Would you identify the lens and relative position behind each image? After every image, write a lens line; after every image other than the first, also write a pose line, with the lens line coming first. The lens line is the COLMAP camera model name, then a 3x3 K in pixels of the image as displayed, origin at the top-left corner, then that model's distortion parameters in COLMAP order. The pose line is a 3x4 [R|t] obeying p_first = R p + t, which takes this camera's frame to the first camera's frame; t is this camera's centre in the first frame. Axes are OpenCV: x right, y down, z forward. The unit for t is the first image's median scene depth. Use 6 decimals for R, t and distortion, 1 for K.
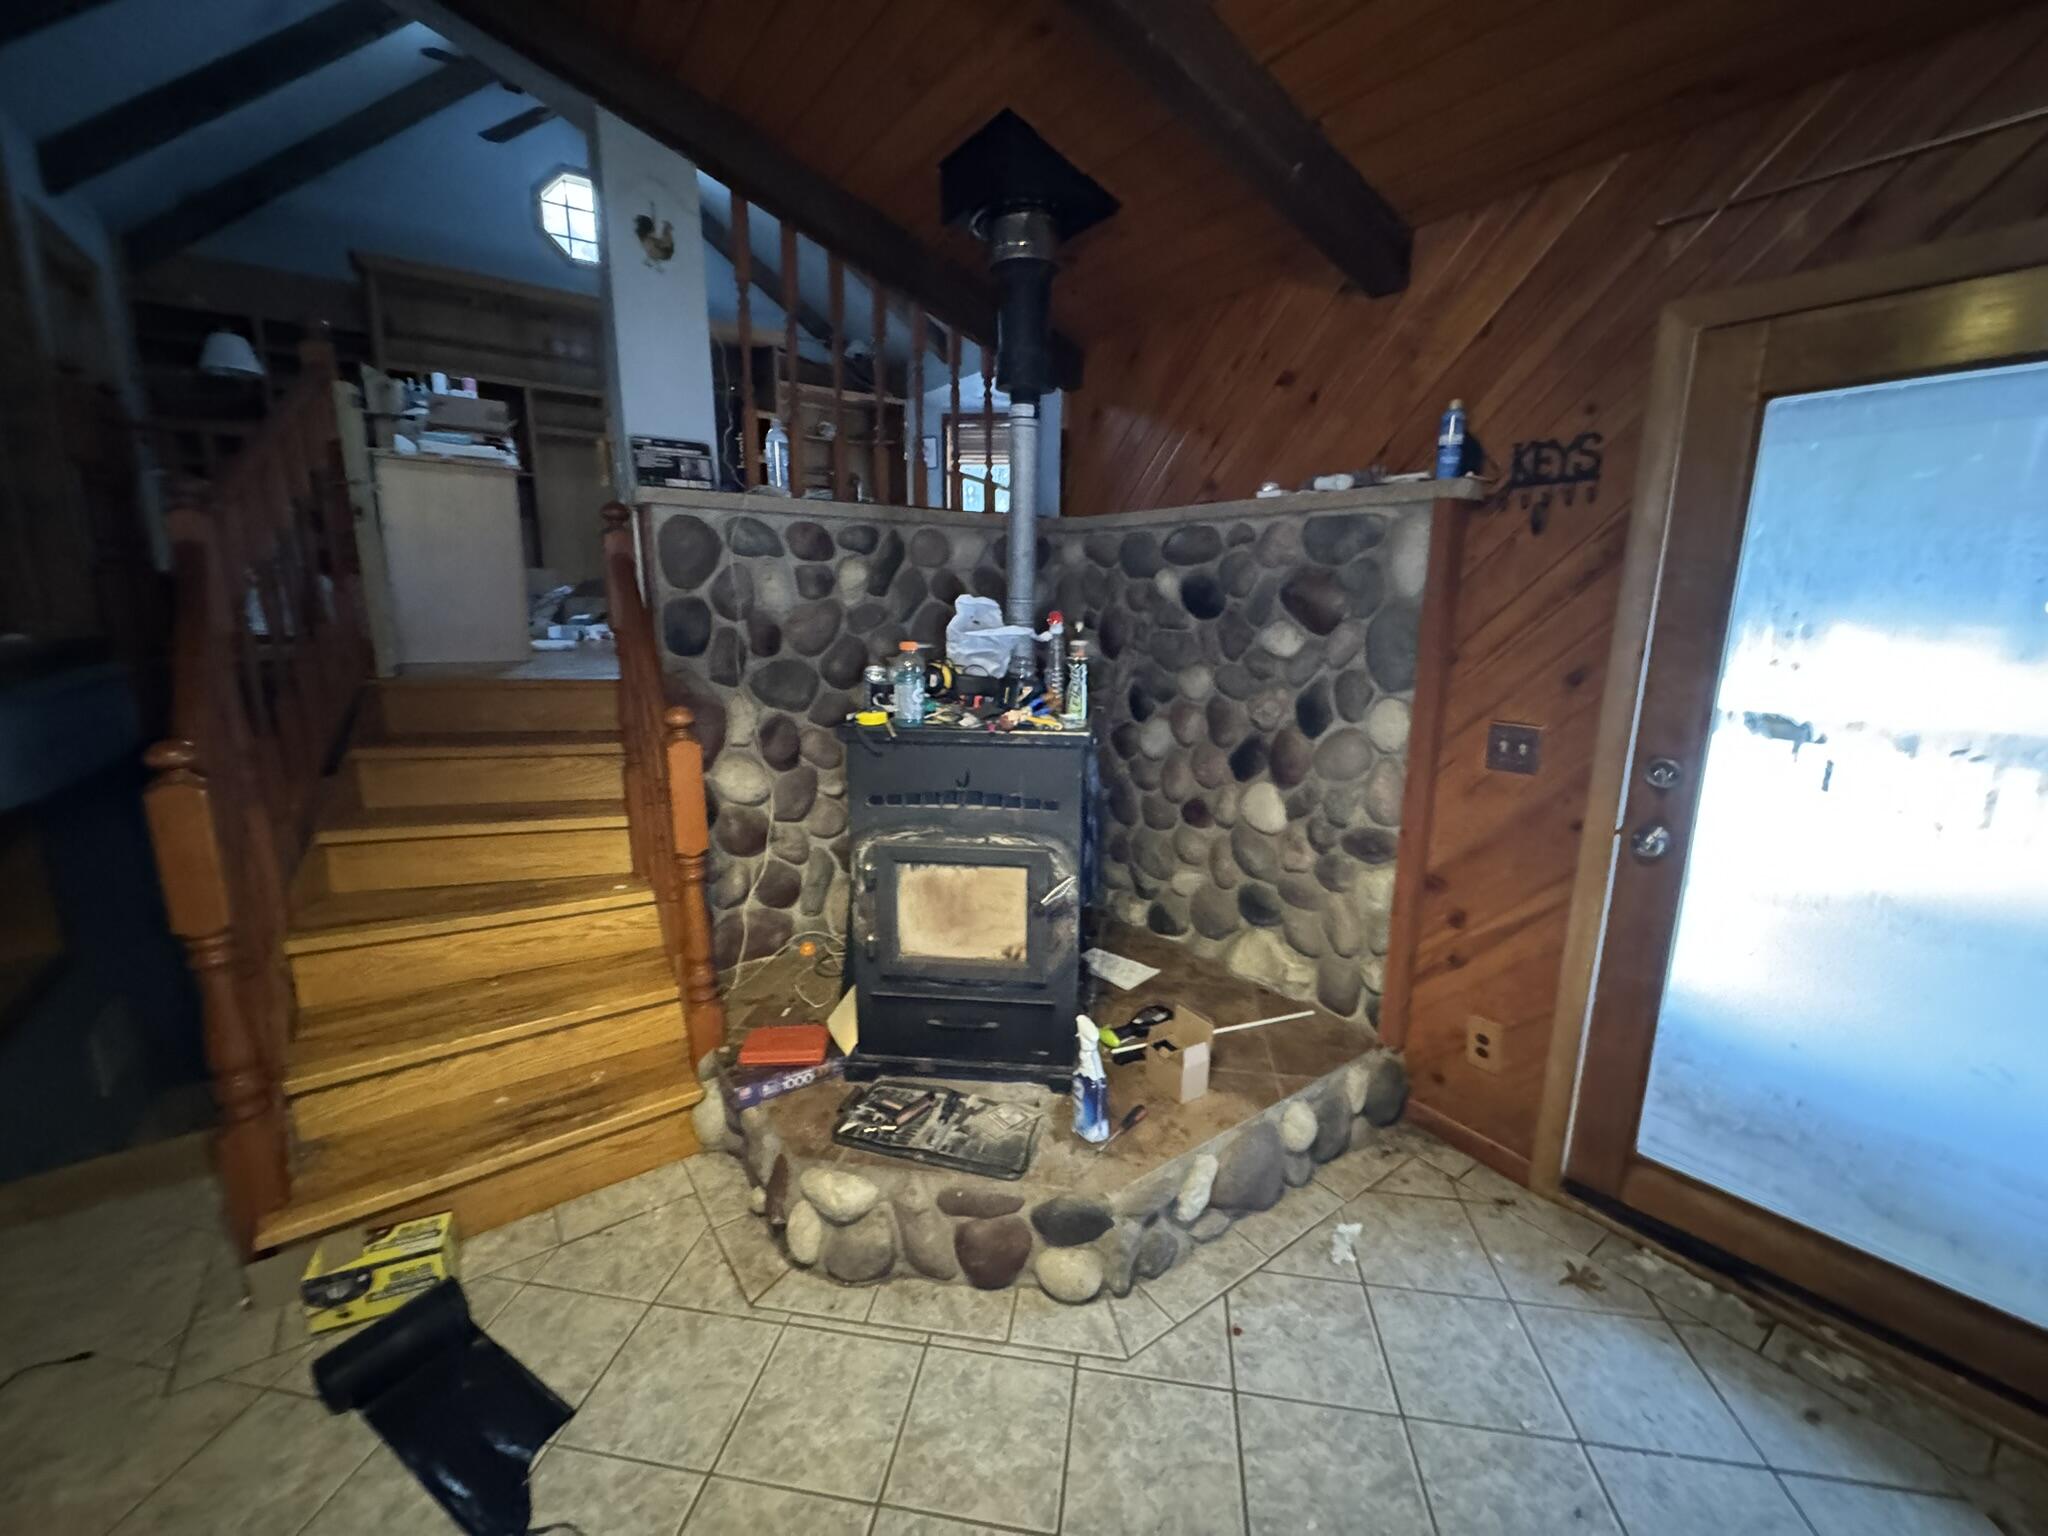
lens RADIAL K [[824.6, 0, 1022.3], [0, 824.6, 773.7], [0, 0, 1]] dist [0.013362, 0.000222]
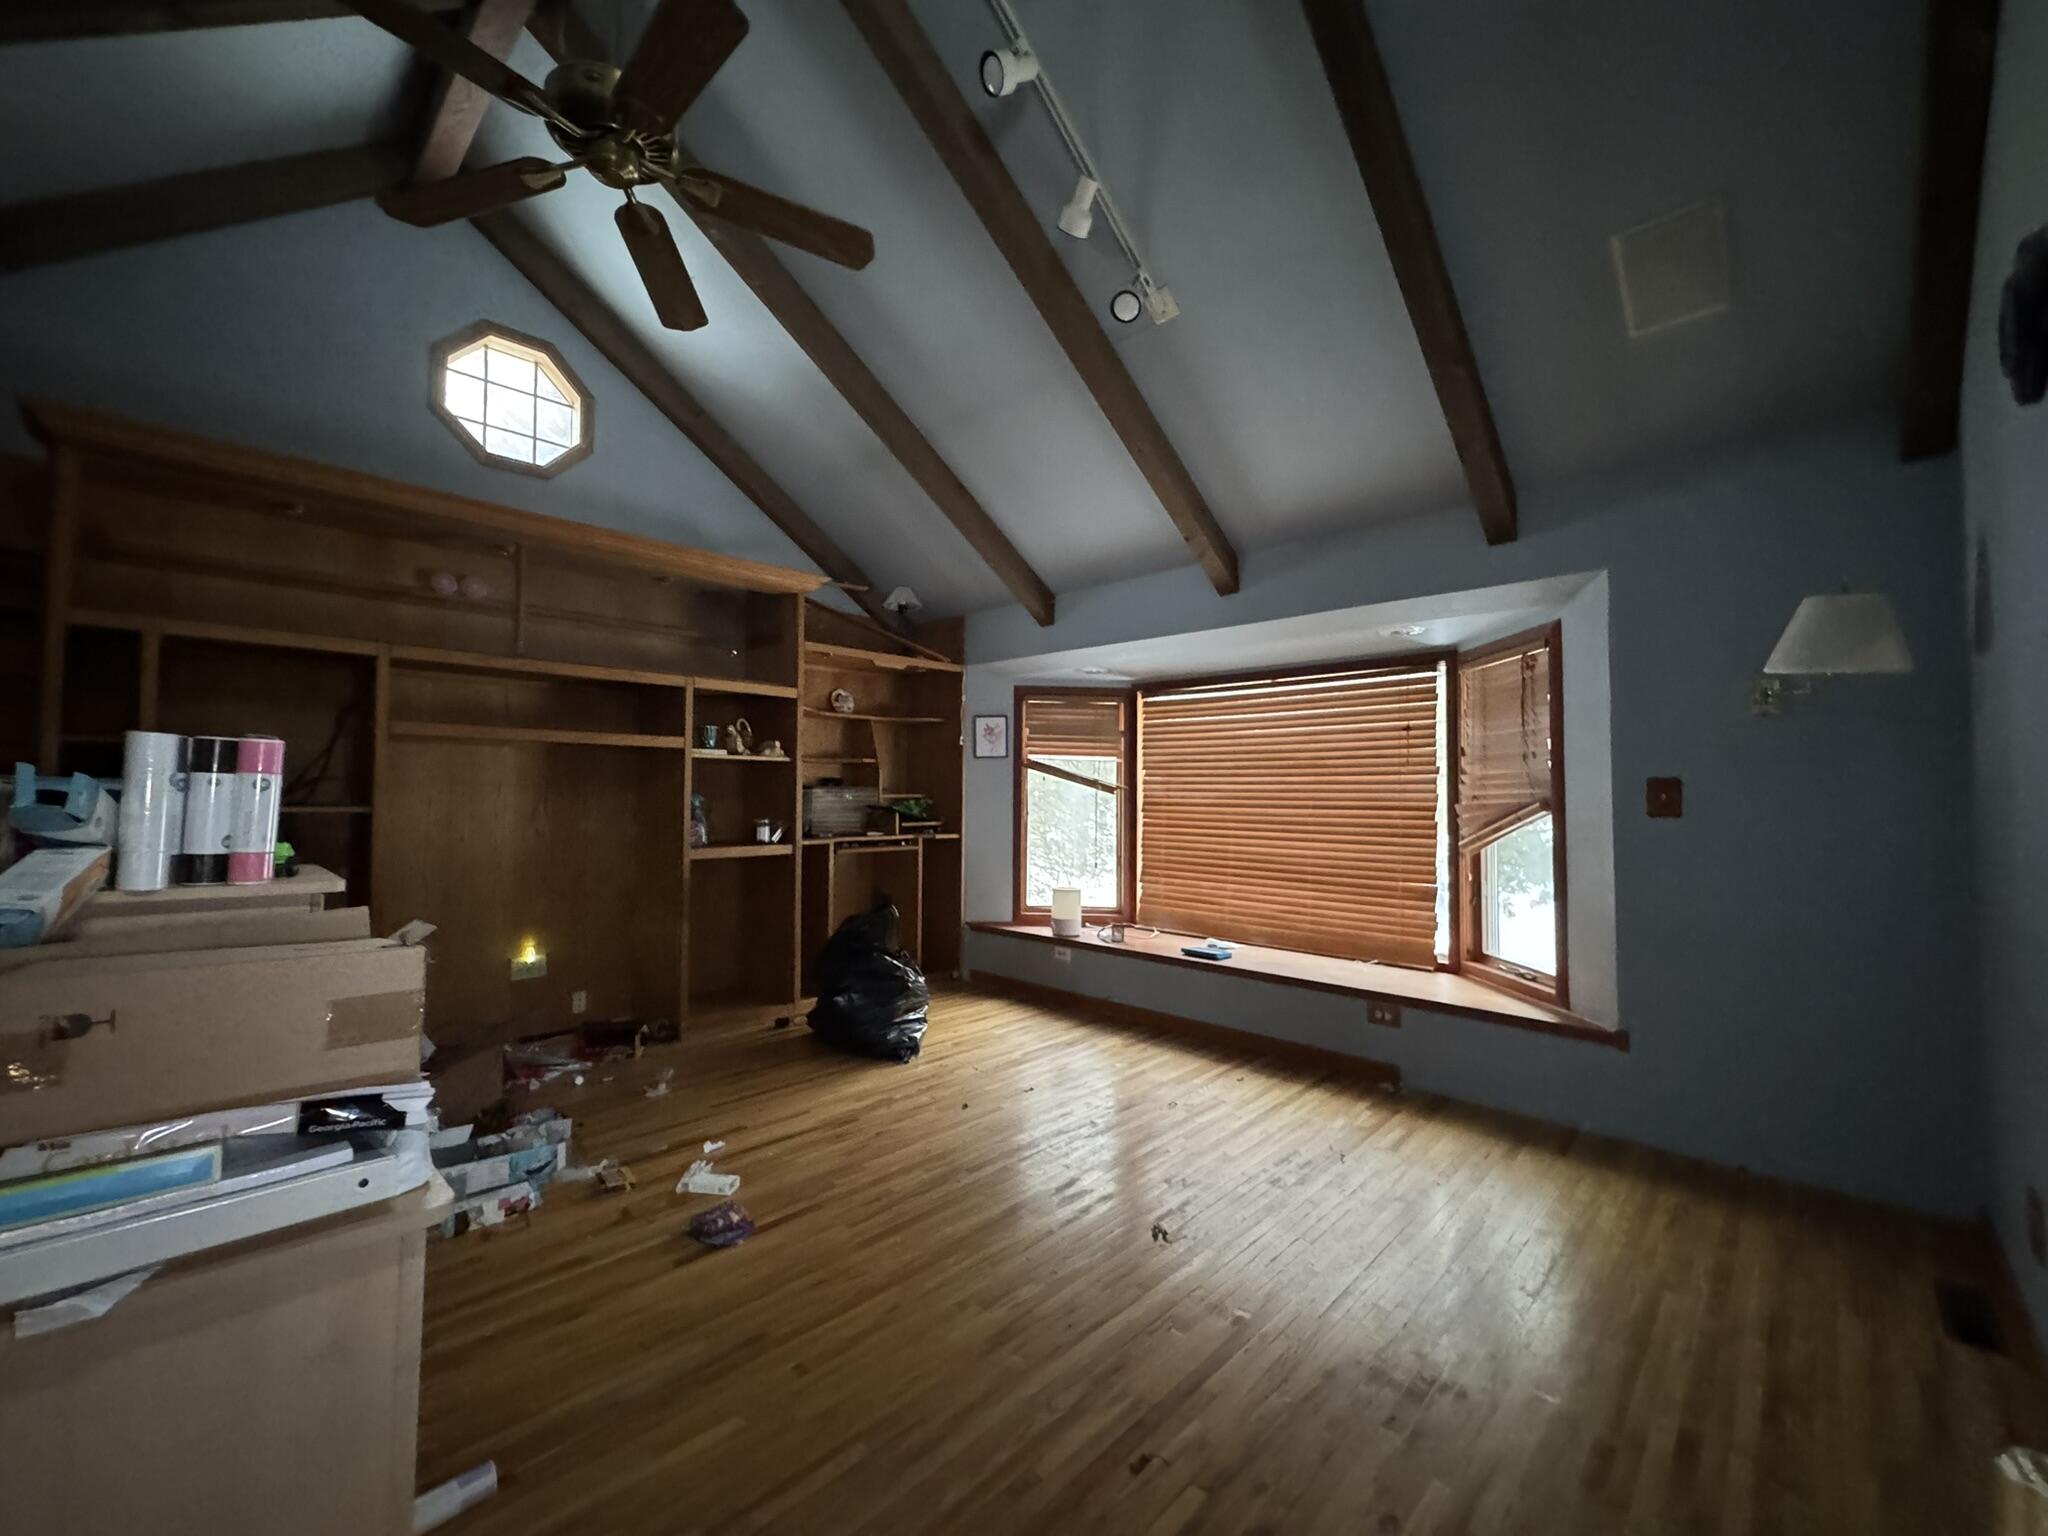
lens RADIAL K [[818.2, 0, 1024.0], [0, 818.2, 768.0], [0, 0, 1]] dist [0.000499, -0.000110]
pose [[0.978458, 0.011848, 0.206106, -0.273999], [0.037015, 0.972105, -0.231606, -0.236427], [-0.203100, 0.234246, 0.950725, 0.397139]]
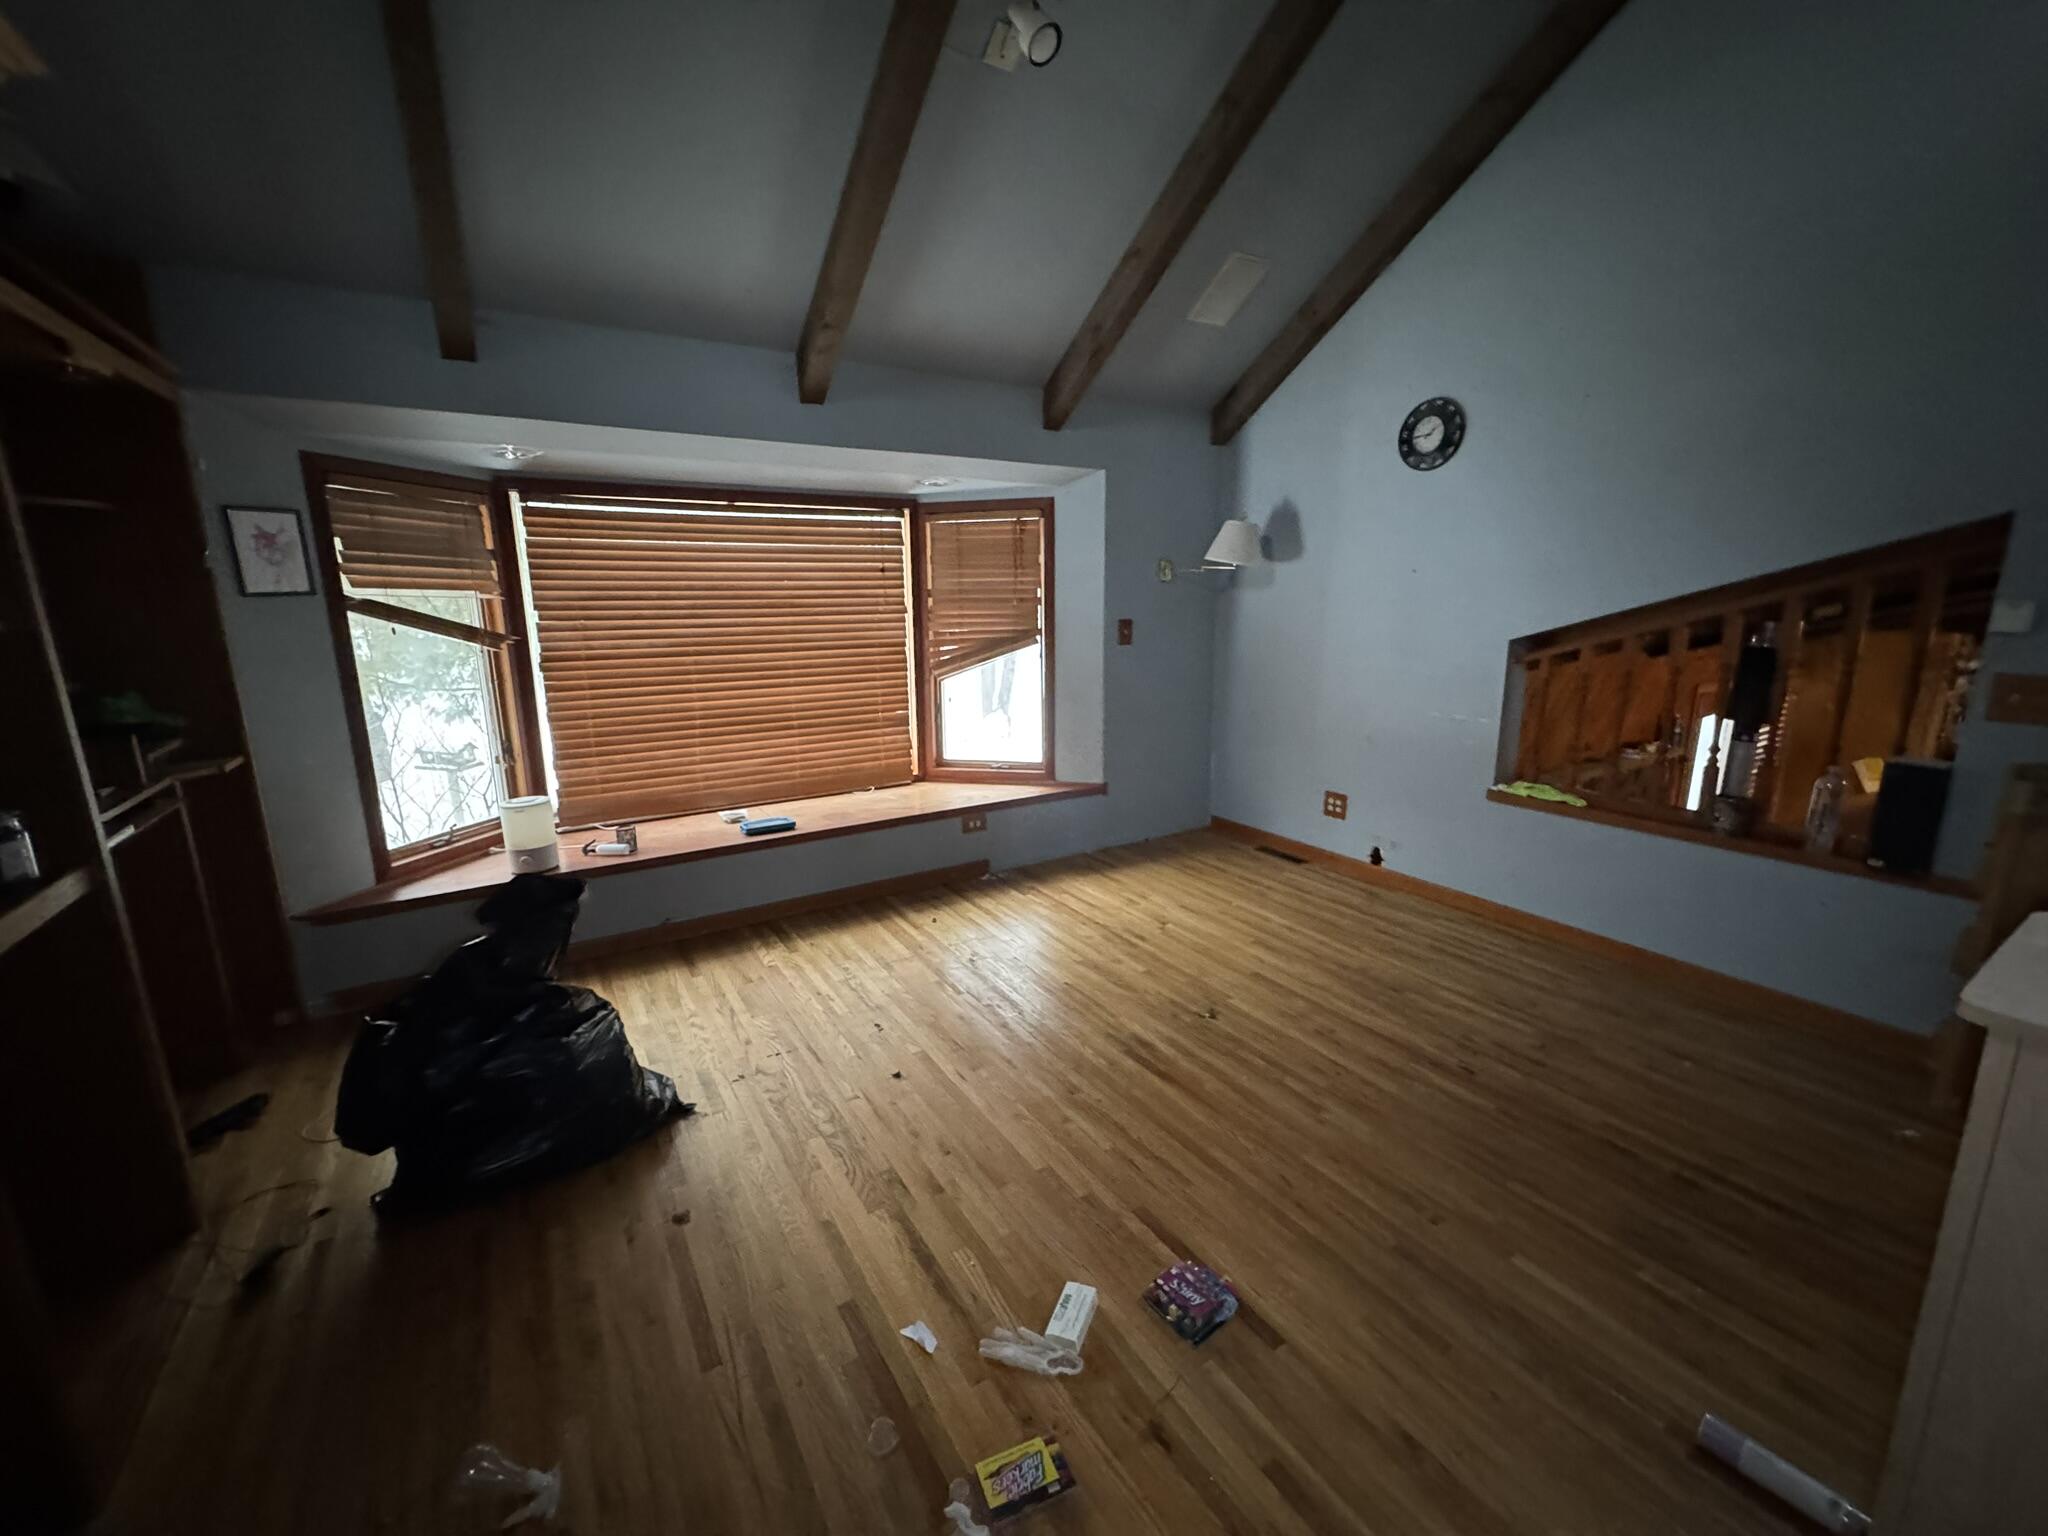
lens RADIAL K [[818.8, 0, 1026.6], [0, 818.8, 760.2], [0, 0, 1]] dist [0.000376, -0.000046]
pose [[0.034816, -0.204854, 0.978173, -0.556342], [0.211816, 0.958043, 0.193099, -0.361534], [-0.976689, 0.200469, 0.076747, 0.810587]]
